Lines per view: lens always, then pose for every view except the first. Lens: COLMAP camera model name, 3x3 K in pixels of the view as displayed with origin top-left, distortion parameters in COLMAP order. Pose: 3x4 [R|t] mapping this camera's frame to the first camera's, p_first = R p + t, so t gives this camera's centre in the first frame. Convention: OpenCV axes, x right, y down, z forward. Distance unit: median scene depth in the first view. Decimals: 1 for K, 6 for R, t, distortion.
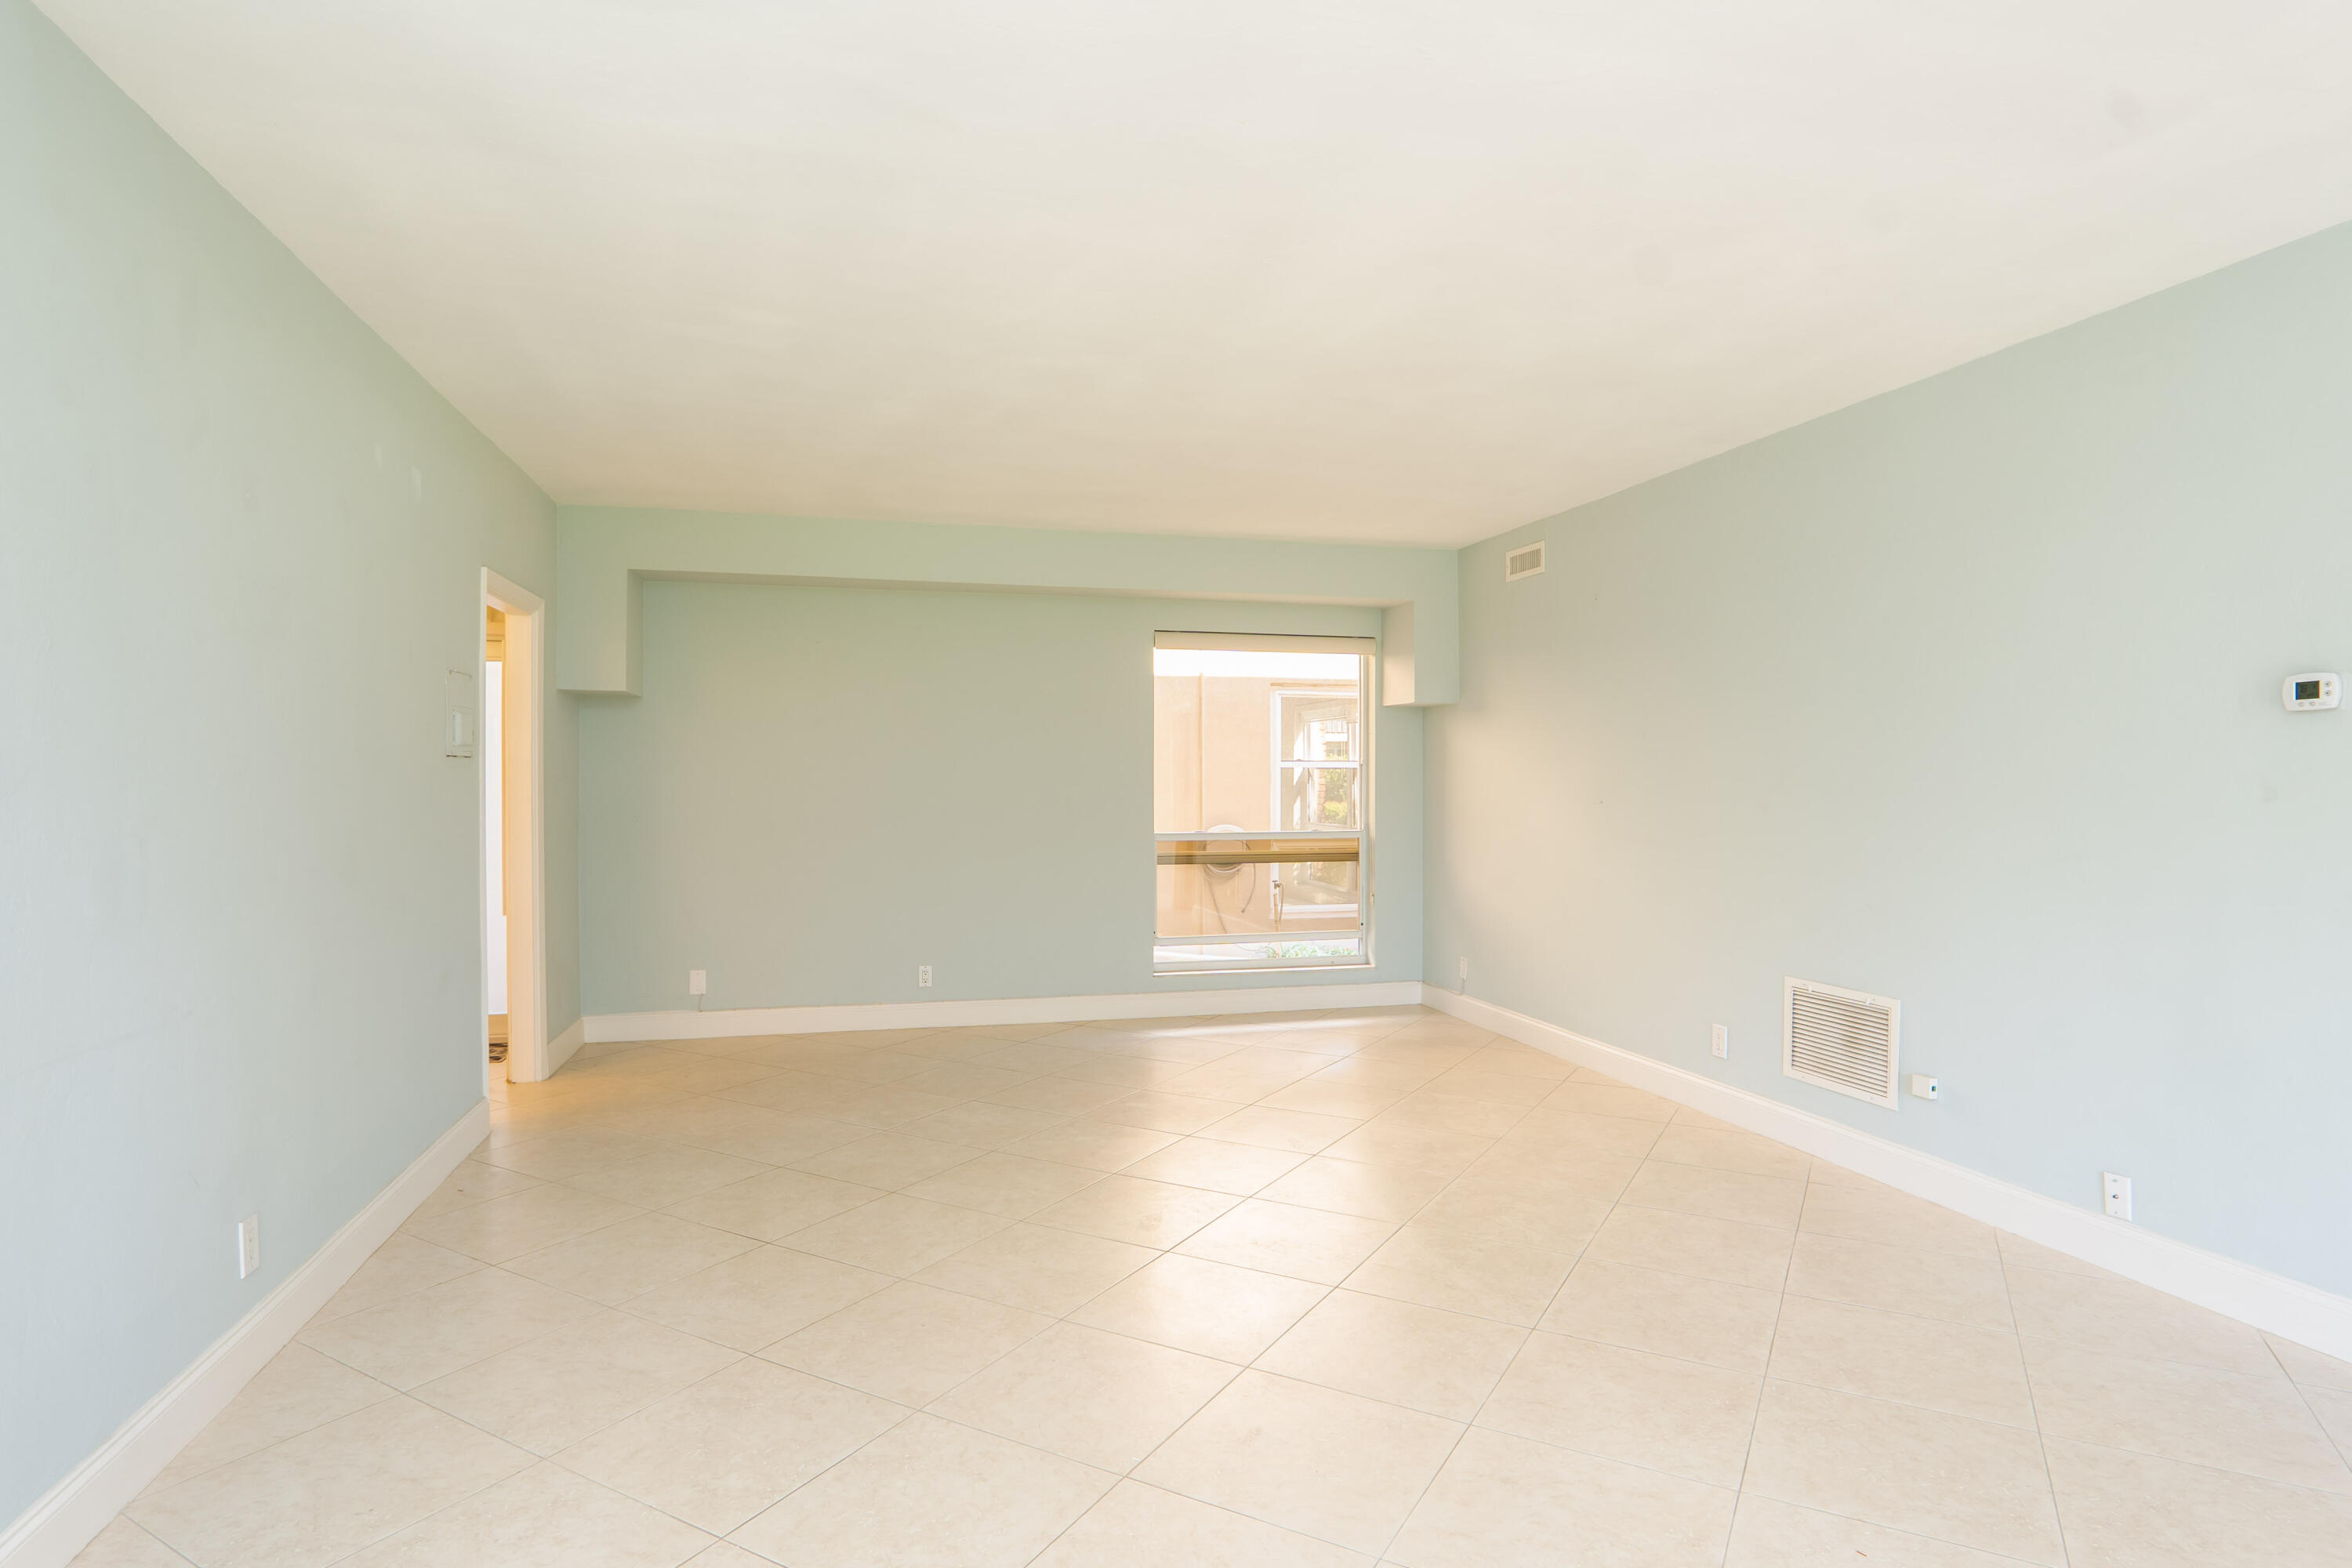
lens RADIAL K [[1247.7, 0, 1087.4], [0, 1247.7, 793.8], [0, 0, 1]] dist [-0.029857, 0.003245]
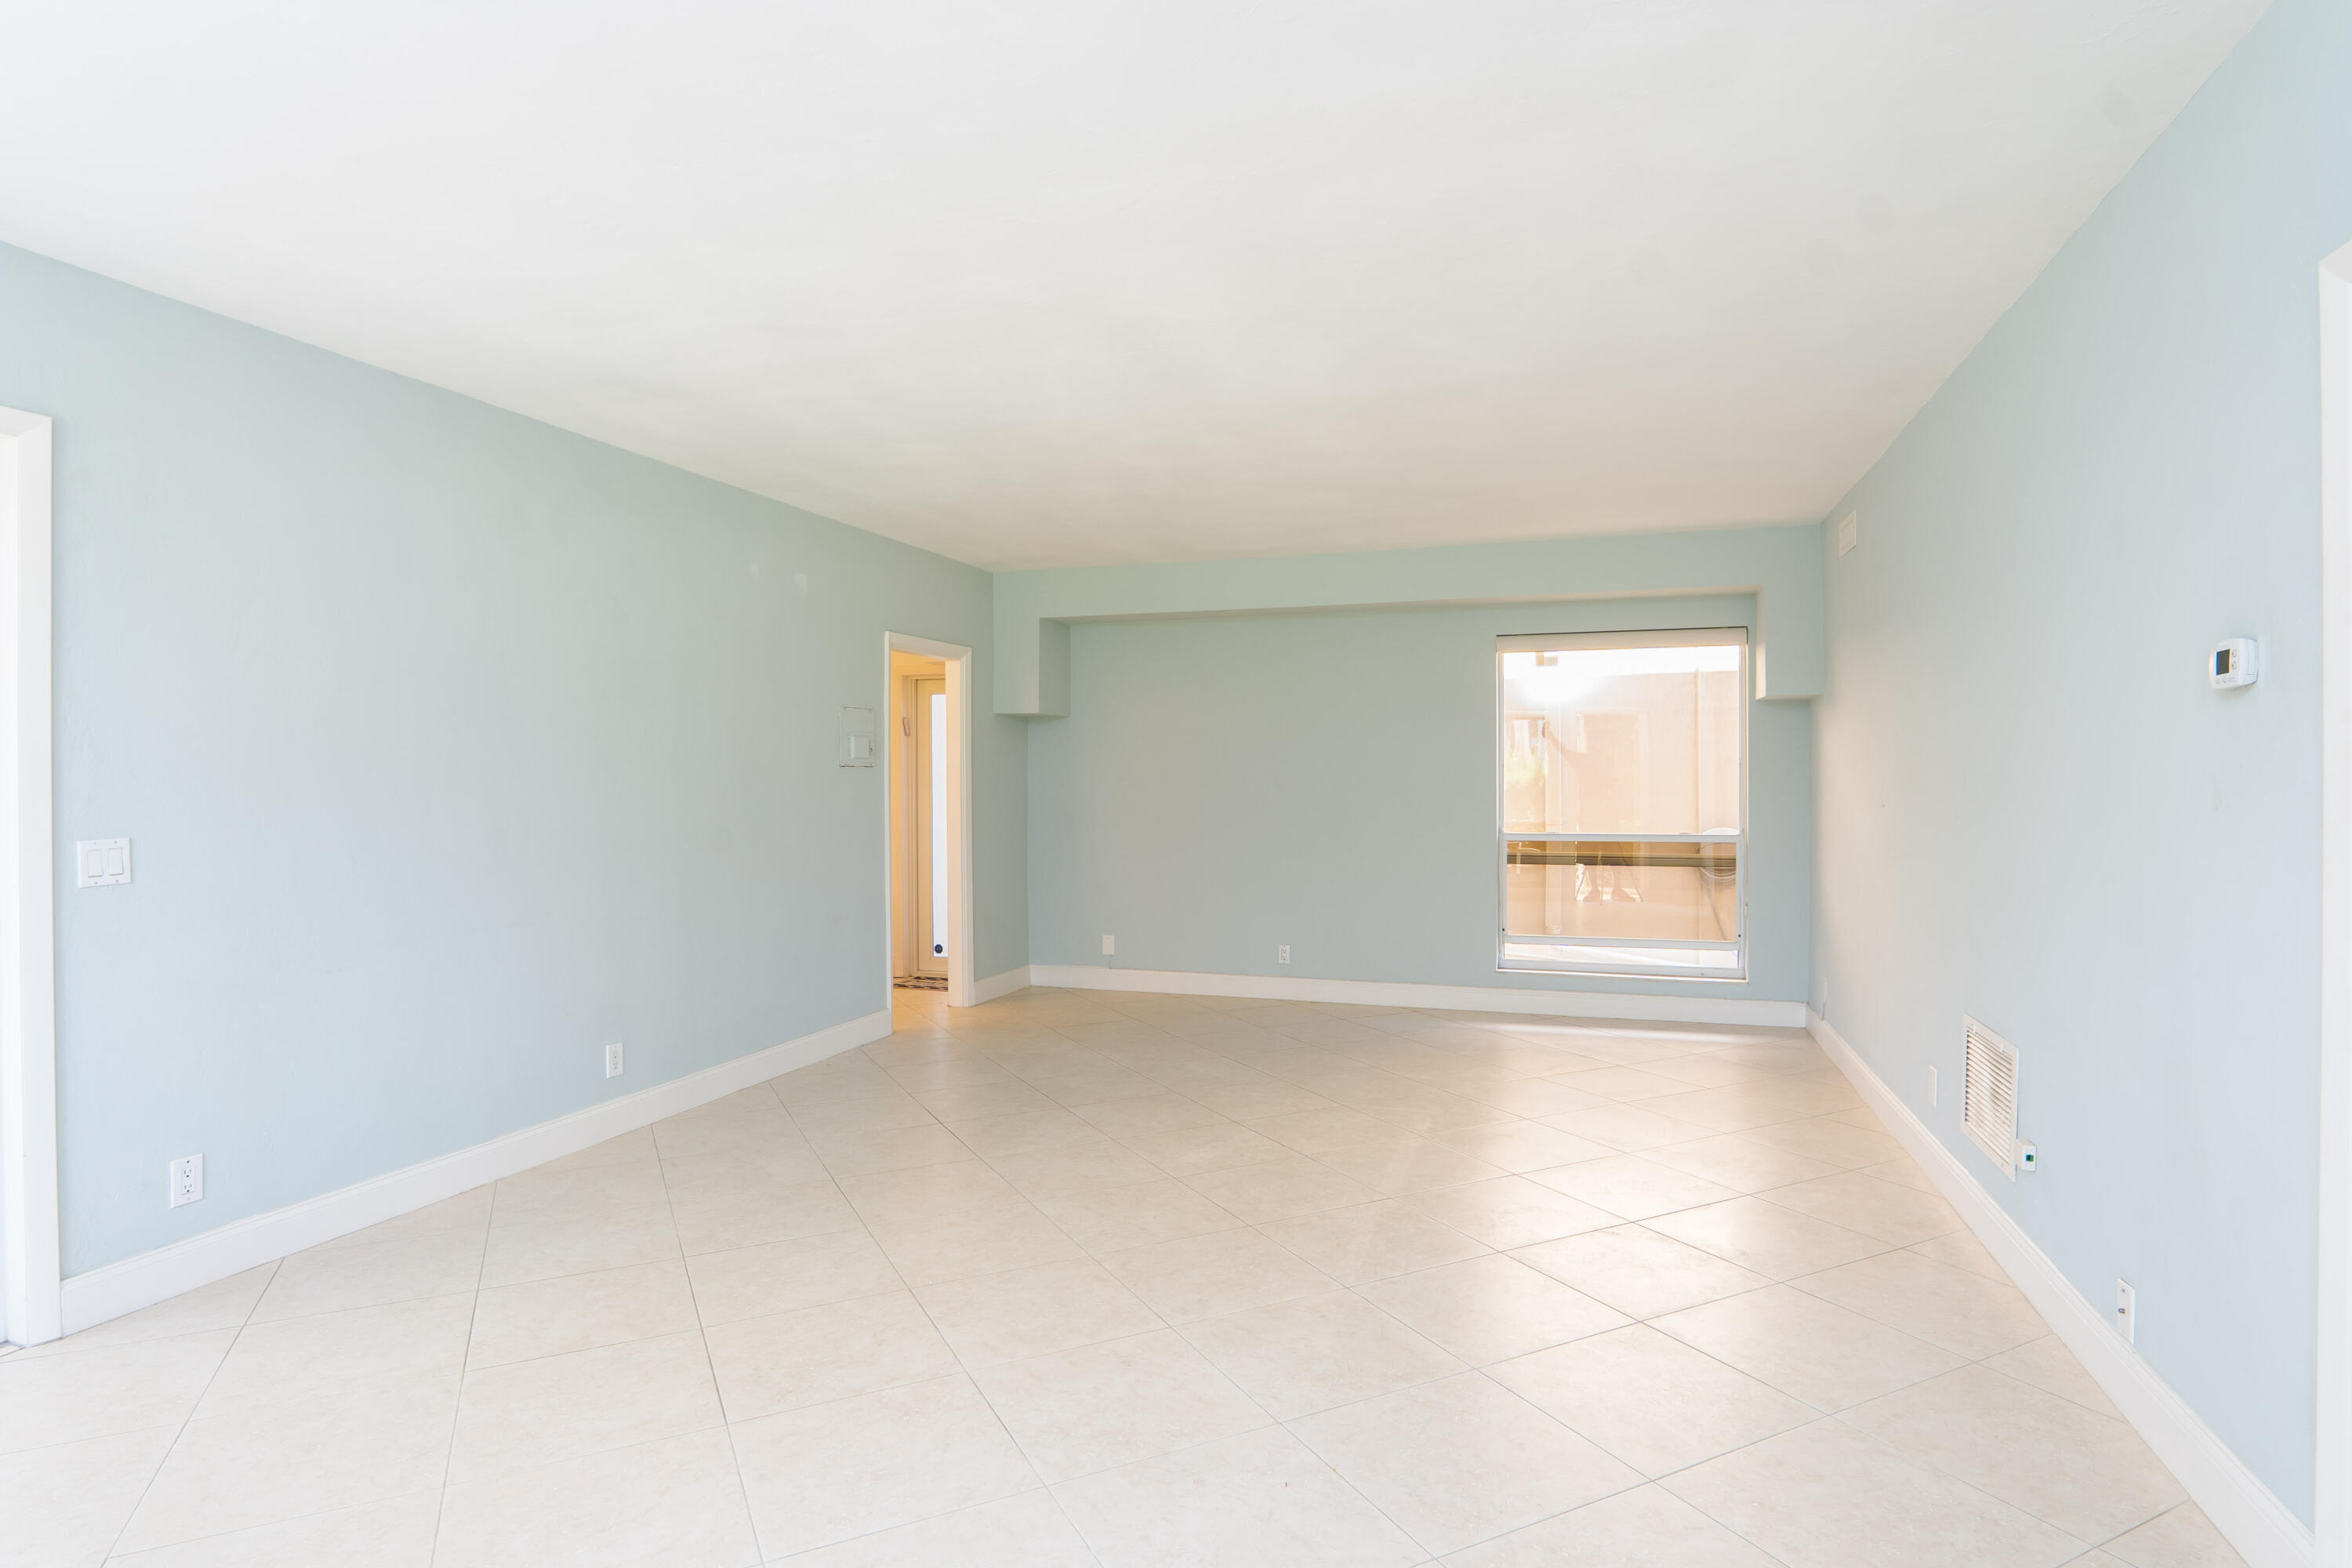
lens RADIAL K [[1239.9, 0, 1176.0], [0, 1239.9, 784.0], [0, 0, 1]] dist [-0.033380, 0.008148]
pose [[0.833555, -0.001134, -0.552435, 0.400329], [-0.002525, 0.999980, -0.005863, -0.001631], [0.552431, 0.006283, 0.833535, 0.005494]]
